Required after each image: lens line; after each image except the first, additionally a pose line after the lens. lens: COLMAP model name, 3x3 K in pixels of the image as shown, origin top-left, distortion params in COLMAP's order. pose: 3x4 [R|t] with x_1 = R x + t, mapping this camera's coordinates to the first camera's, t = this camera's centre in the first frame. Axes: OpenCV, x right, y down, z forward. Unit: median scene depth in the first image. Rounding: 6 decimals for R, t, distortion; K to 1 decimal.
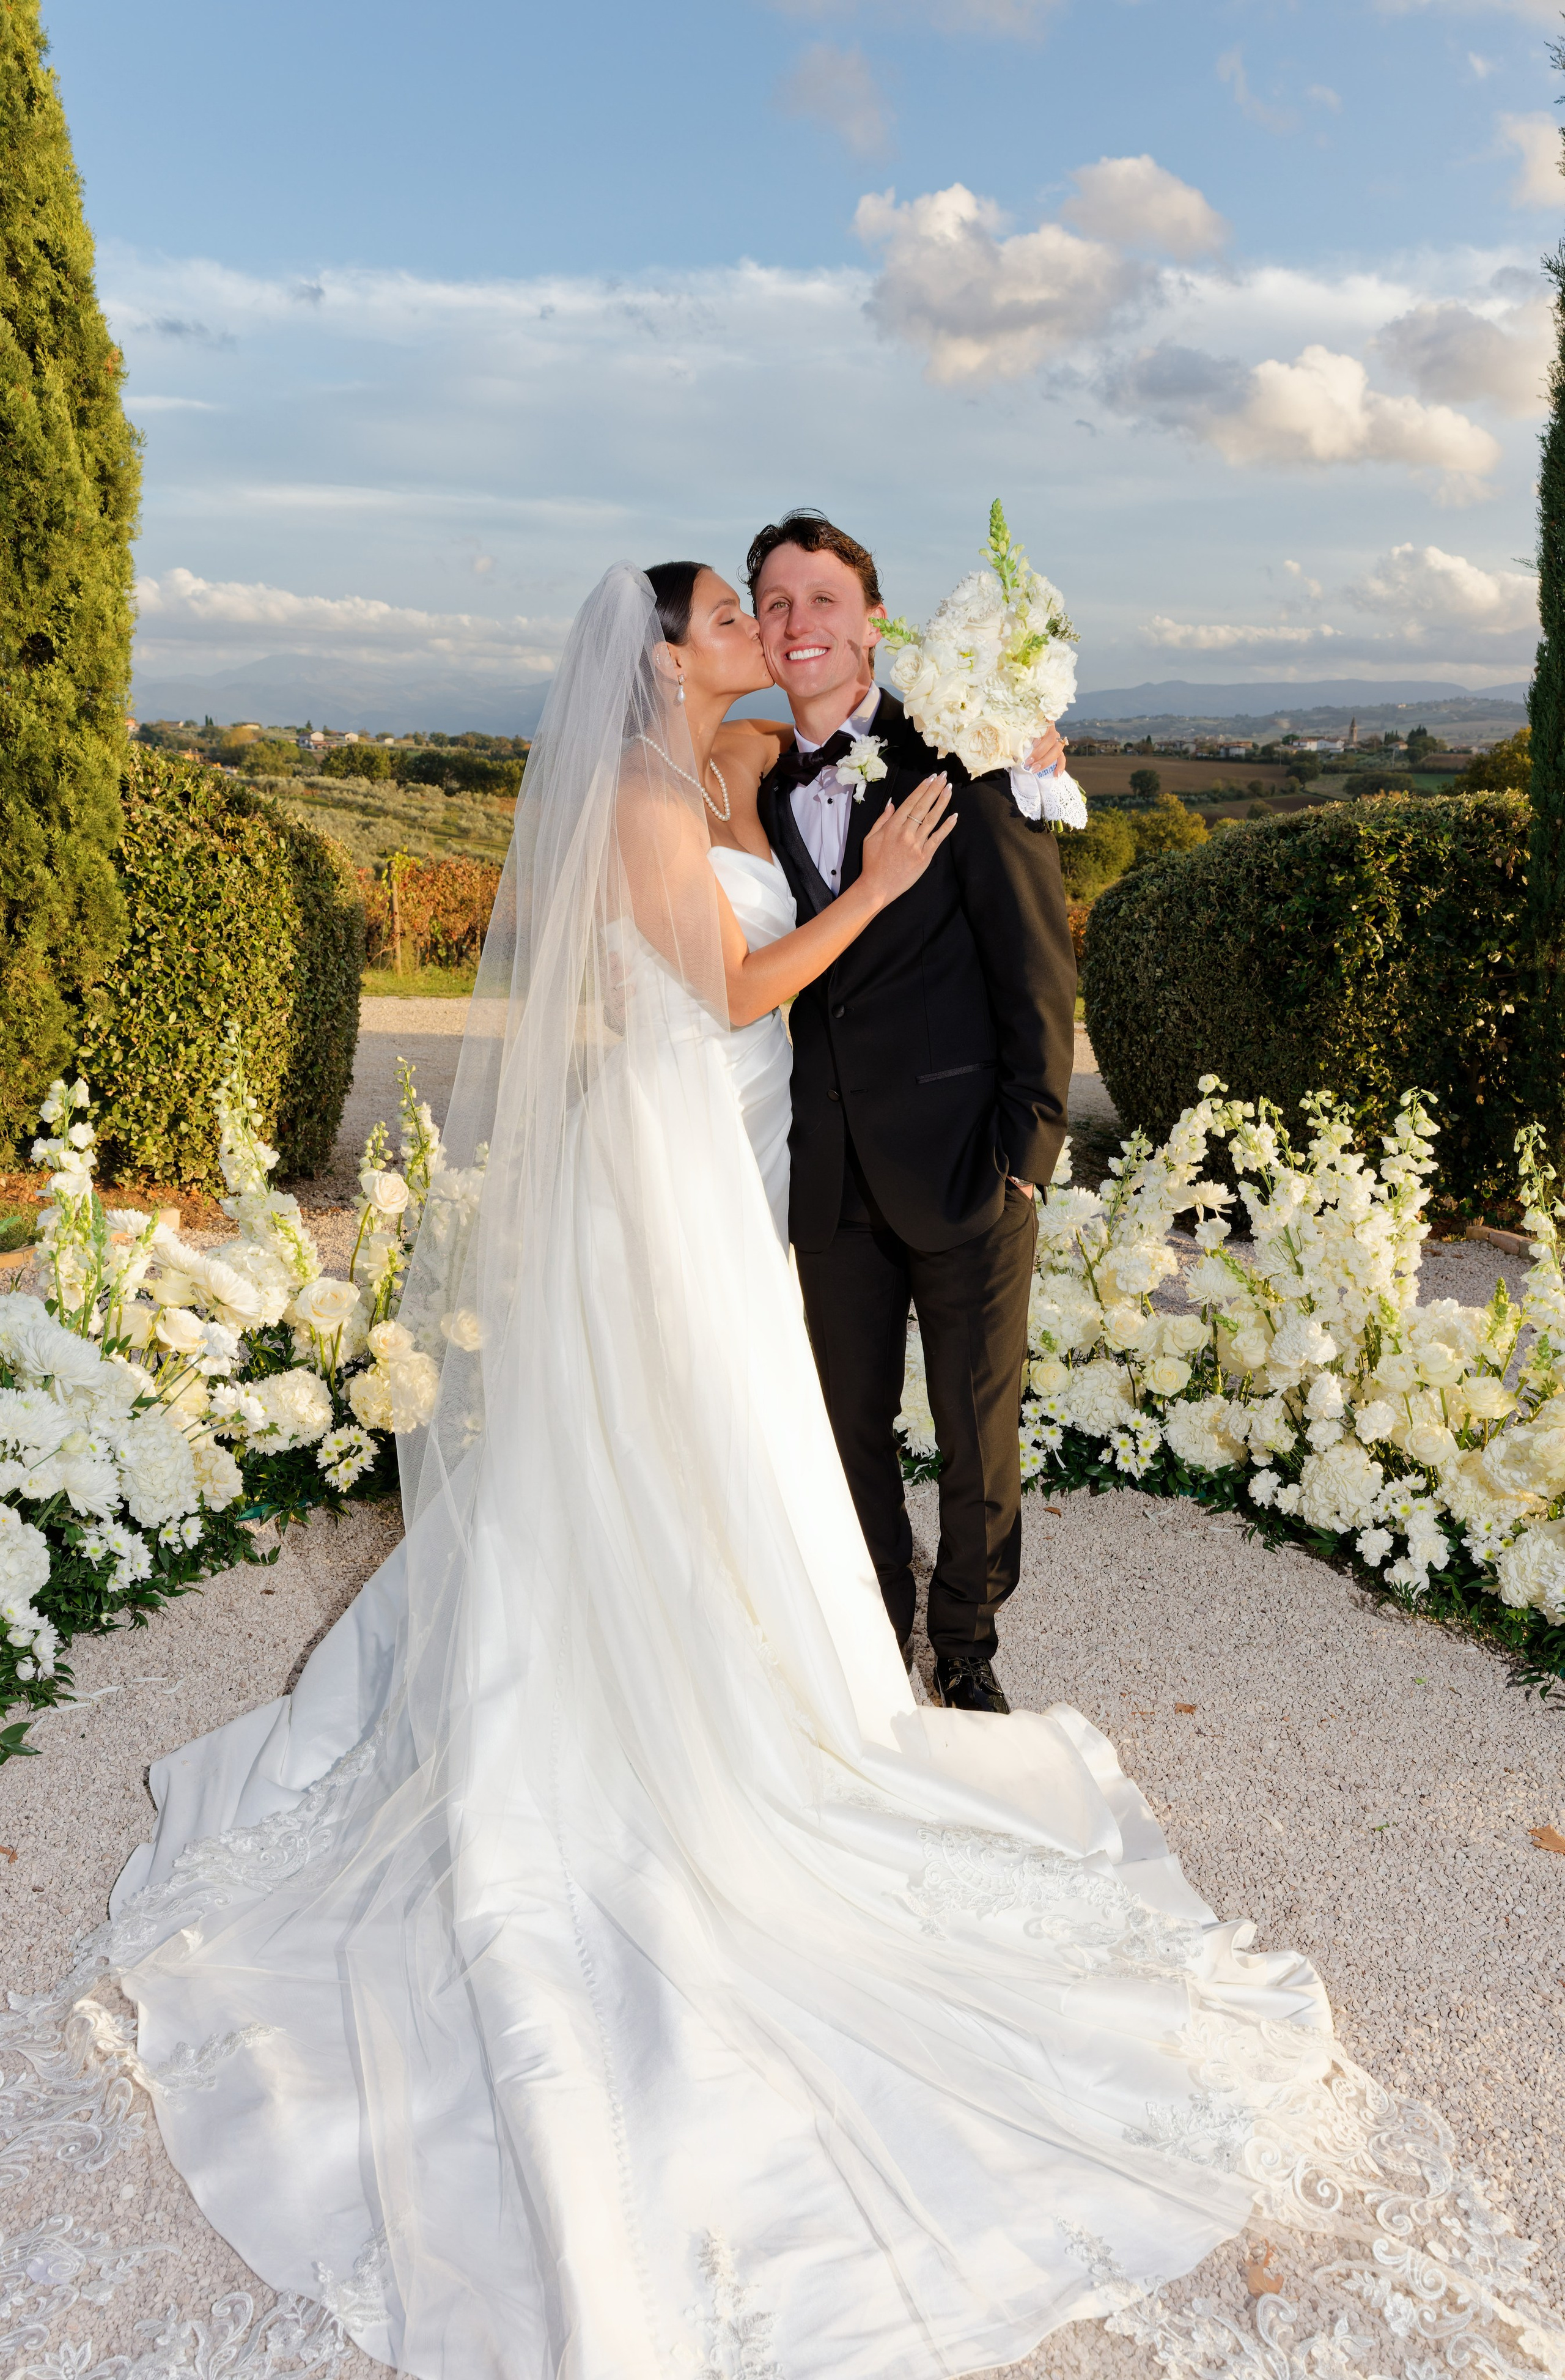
lens RADIAL K [[1639.1, 0, 782.5], [0, 1639.1, 1190.0], [0, 0, 1]] dist [0.014305, 0.003056]
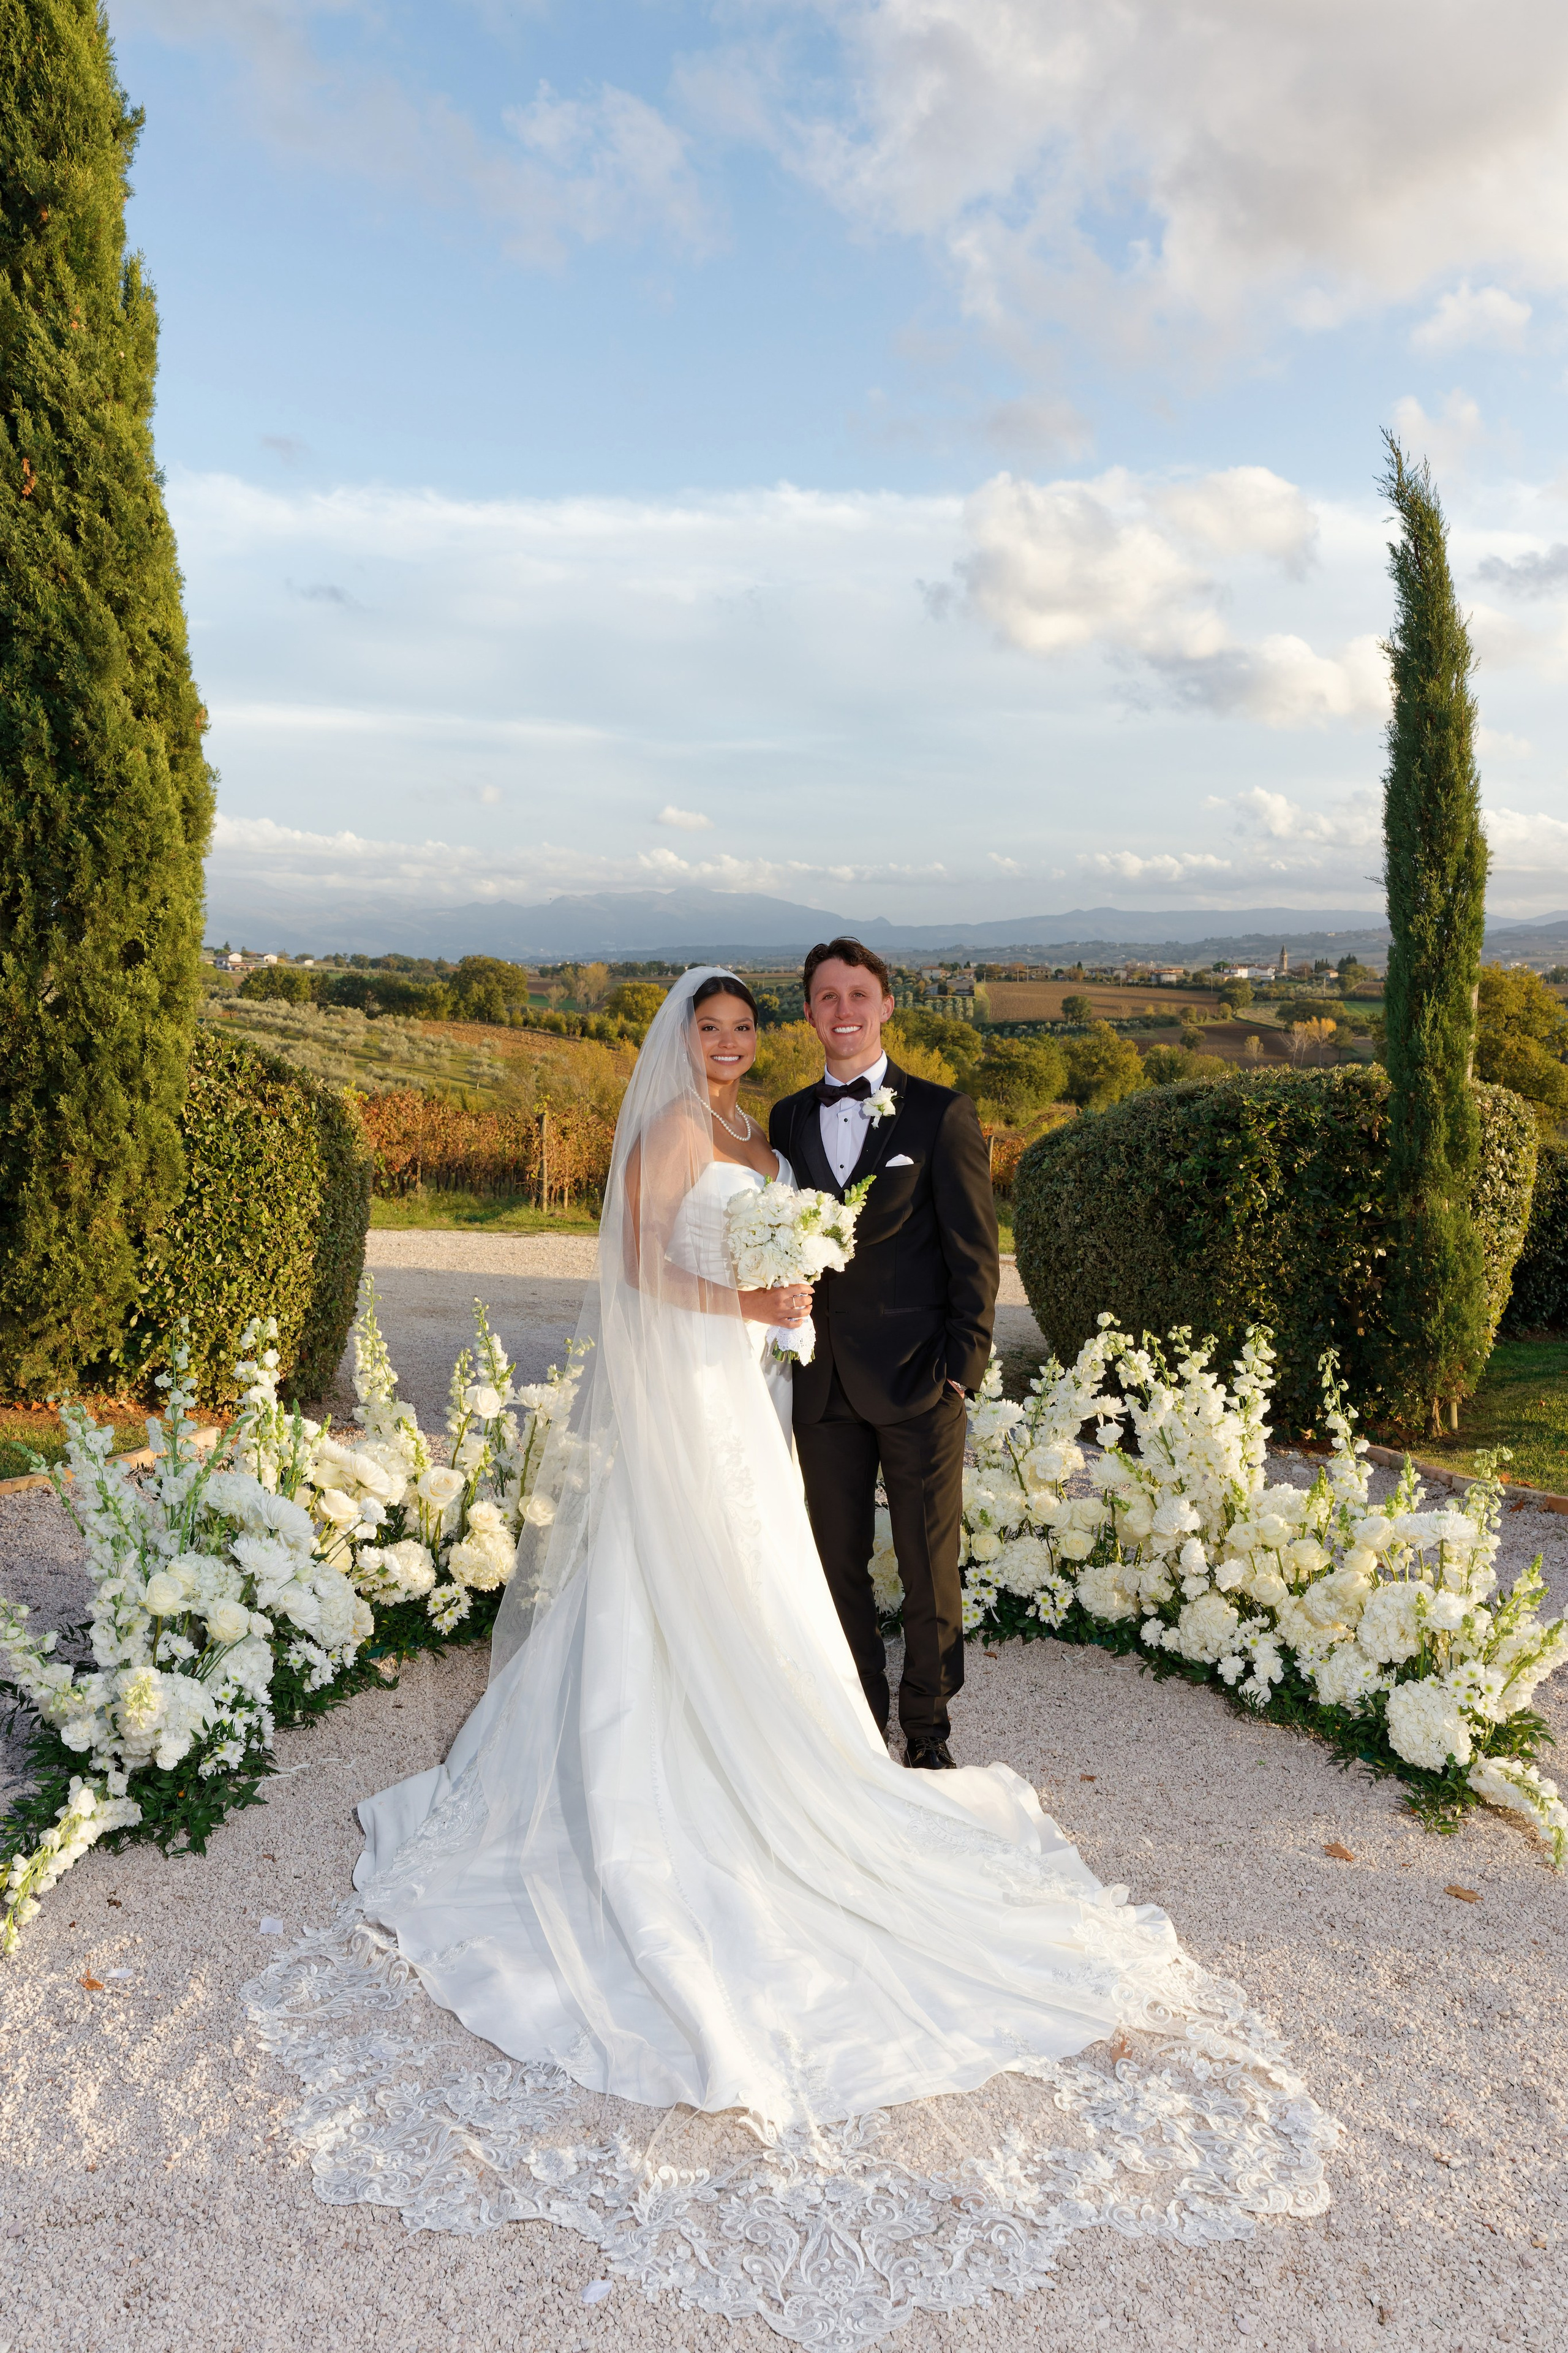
lens RADIAL K [[1791.6, 0, 764.0], [0, 1791.6, 1216.4], [0, 0, 1]] dist [0.007396, 0.003201]
pose [[0.999280, 0.002996, 0.037810, -0.042797], [0.001458, 0.993106, -0.117209, 0.013383], [-0.037900, 0.117180, 0.992387, -0.274574]]
